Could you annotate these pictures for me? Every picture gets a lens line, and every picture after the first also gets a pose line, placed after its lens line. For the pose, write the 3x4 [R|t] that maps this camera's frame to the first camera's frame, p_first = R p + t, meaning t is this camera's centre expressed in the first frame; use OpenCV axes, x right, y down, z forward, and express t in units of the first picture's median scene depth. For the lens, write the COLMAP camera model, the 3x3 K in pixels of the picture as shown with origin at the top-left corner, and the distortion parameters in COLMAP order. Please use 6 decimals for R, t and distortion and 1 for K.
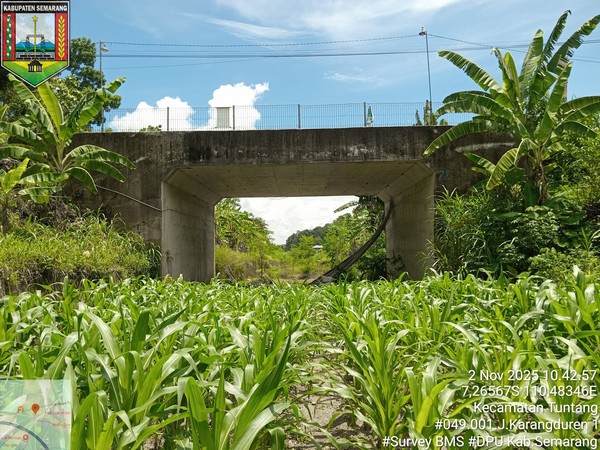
lens RADIAL K [[500.2, 0, 251.8], [0, 500.2, 223.7], [0, 0, 1]] dist [0.007019, 0.002996]
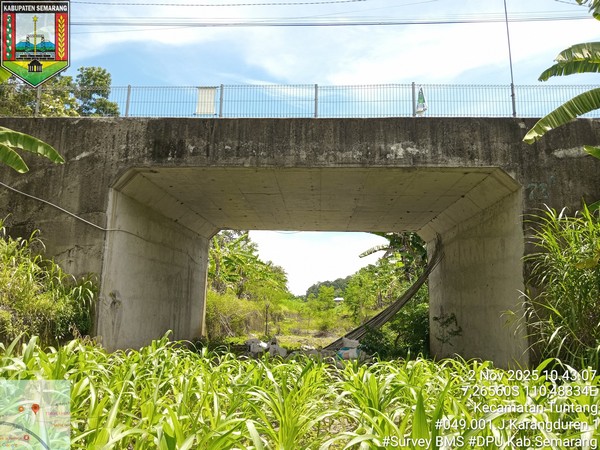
lens RADIAL K [[481.9, 0, 261.3], [0, 481.9, 217.0], [0, 0, 1]] dist [0.005129, -0.012335]
pose [[0.998752, 0.038191, -0.032184, 0.047052], [-0.041695, 0.992333, -0.116350, 0.022313], [0.027494, 0.117546, 0.992687, 0.360759]]
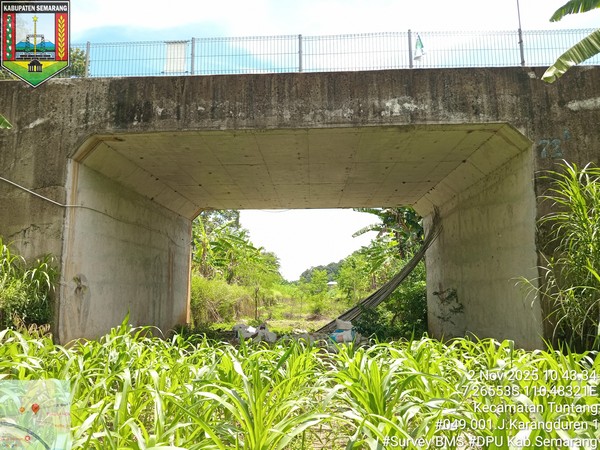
lens RADIAL K [[482.0, 0, 264.8], [0, 482.0, 224.6], [0, 0, 1]] dist [-0.011103, 0.000147]
pose [[0.999895, 0.012169, -0.007903, 0.058914], [-0.012728, 0.997099, -0.075042, 0.034313], [0.006967, 0.075135, 0.997149, 0.434925]]
